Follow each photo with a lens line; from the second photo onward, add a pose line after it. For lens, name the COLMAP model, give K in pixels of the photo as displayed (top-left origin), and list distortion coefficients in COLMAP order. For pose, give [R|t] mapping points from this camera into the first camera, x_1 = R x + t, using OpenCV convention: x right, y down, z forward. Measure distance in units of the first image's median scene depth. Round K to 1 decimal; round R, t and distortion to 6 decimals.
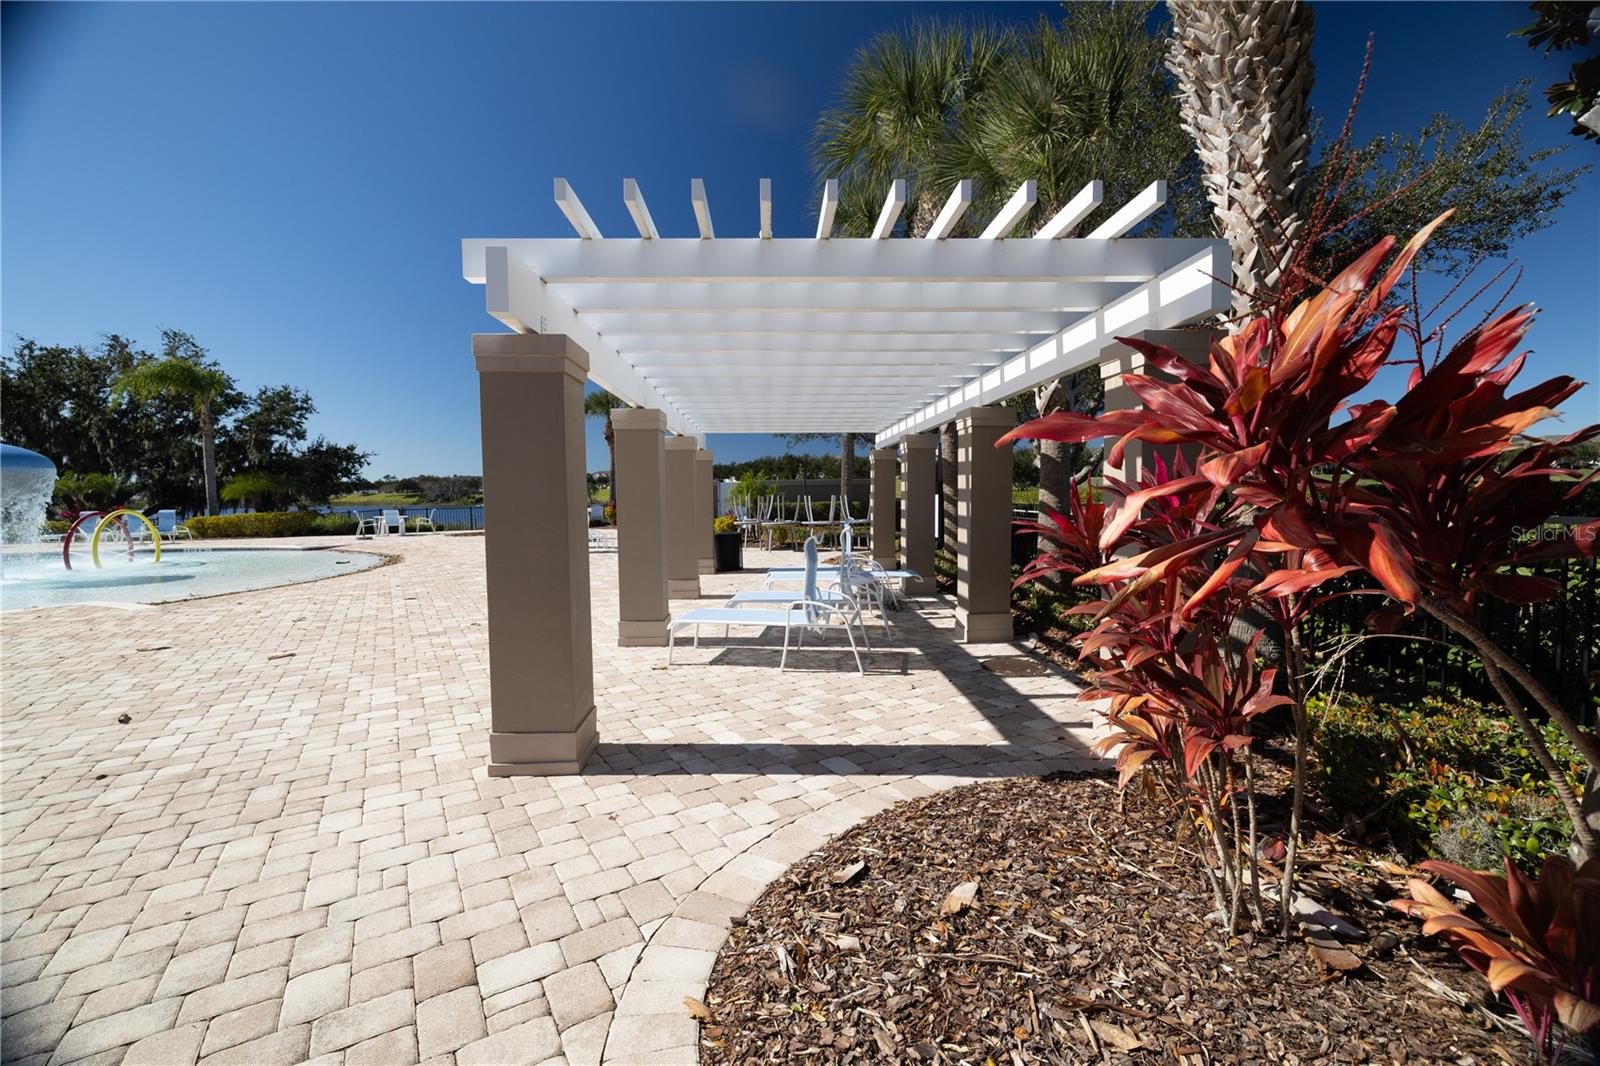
lens RADIAL K [[664.4, 0, 800.0], [0, 664.4, 533.0], [0, 0, 1]] dist [-0.004135, -0.000307]
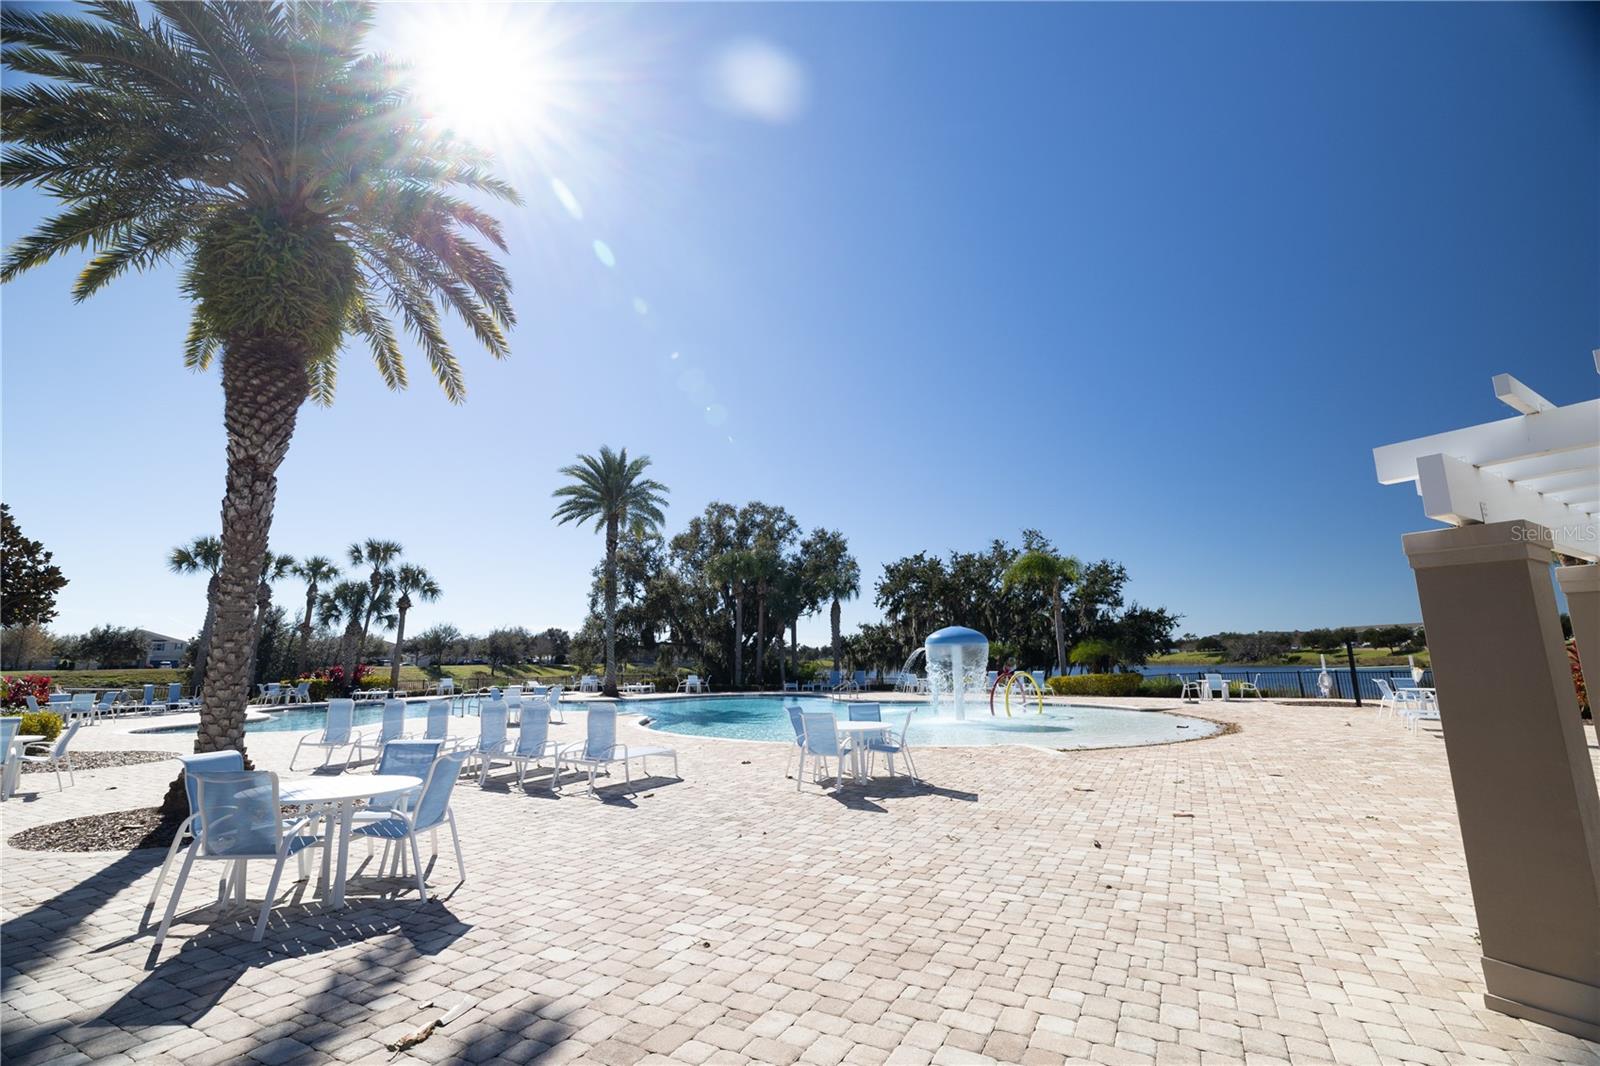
lens RADIAL K [[687.5, 0, 800.0], [0, 687.5, 533.0], [0, 0, 1]] dist [-0.000616, 0.000015]
pose [[0.488953, -0.156565, -0.858145, -0.002888], [-0.042999, 0.978239, -0.202975, -0.005286], [0.871250, 0.136145, 0.471581, -0.049820]]
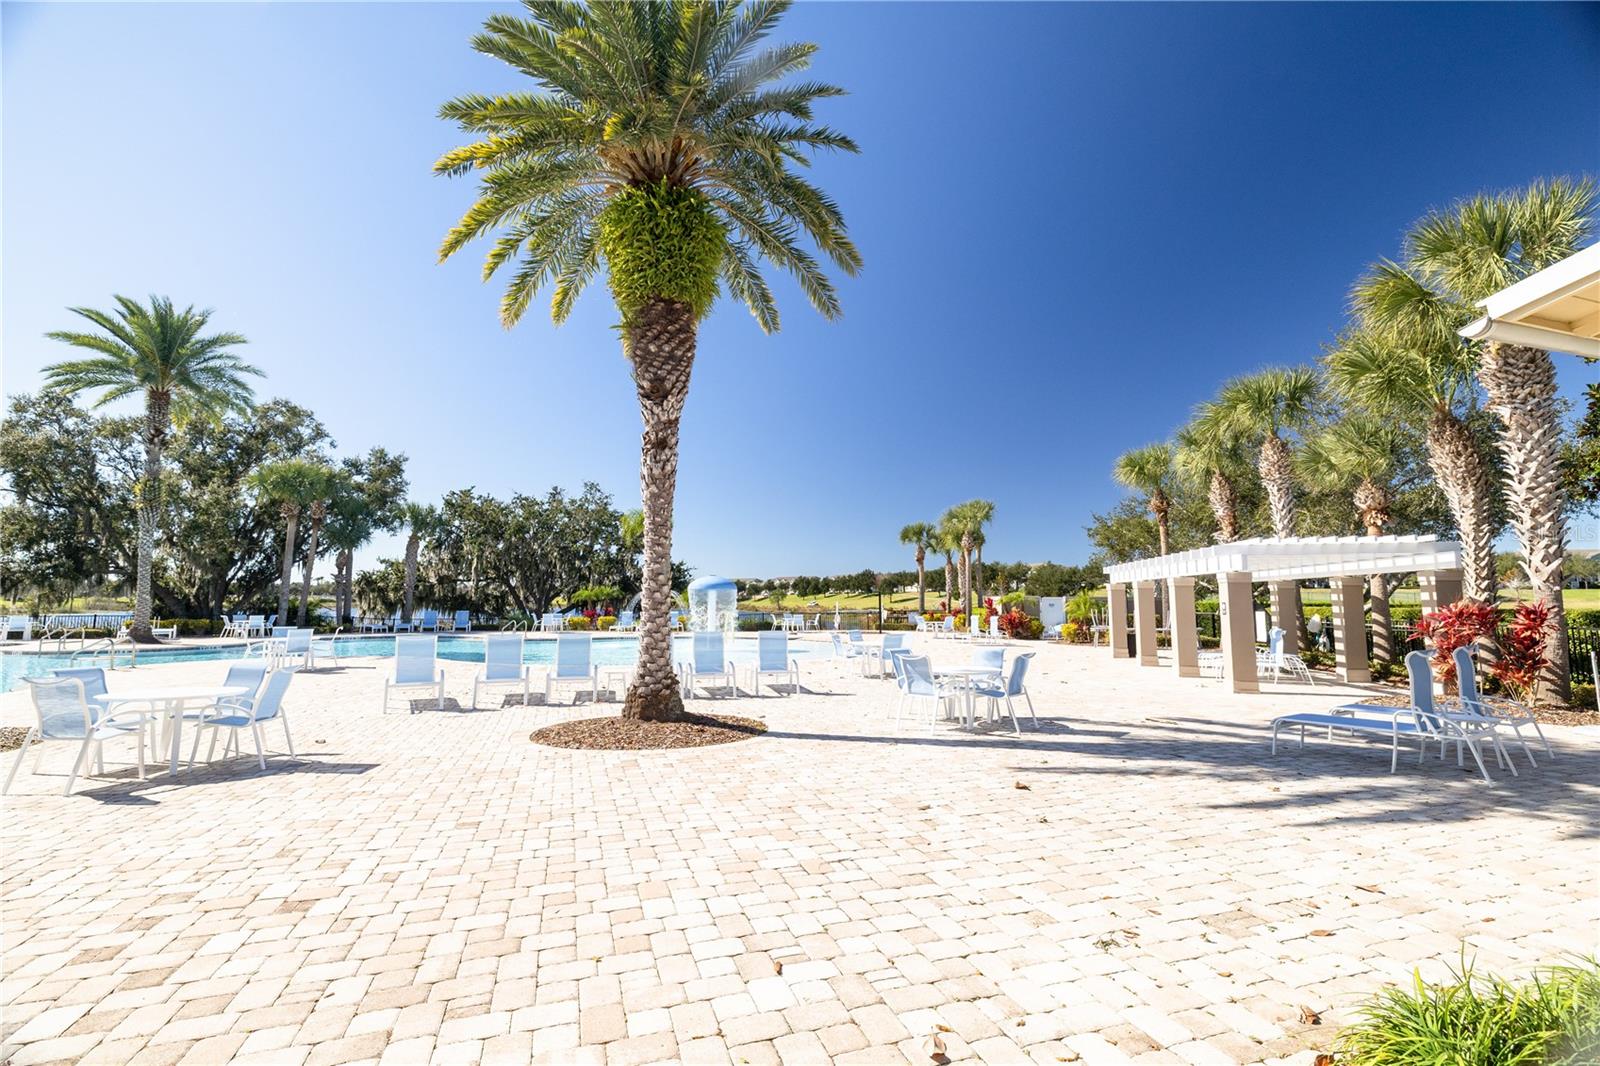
lens RADIAL K [[687.5, 0, 800.0], [0, 687.5, 533.0], [0, 0, 1]] dist [-0.000616, 0.000015]
pose [[0.967916, -0.009821, -0.251080, -0.197344], [-0.029813, 0.987689, -0.153563, 0.016696], [0.249497, 0.156122, 0.955708, -0.365410]]
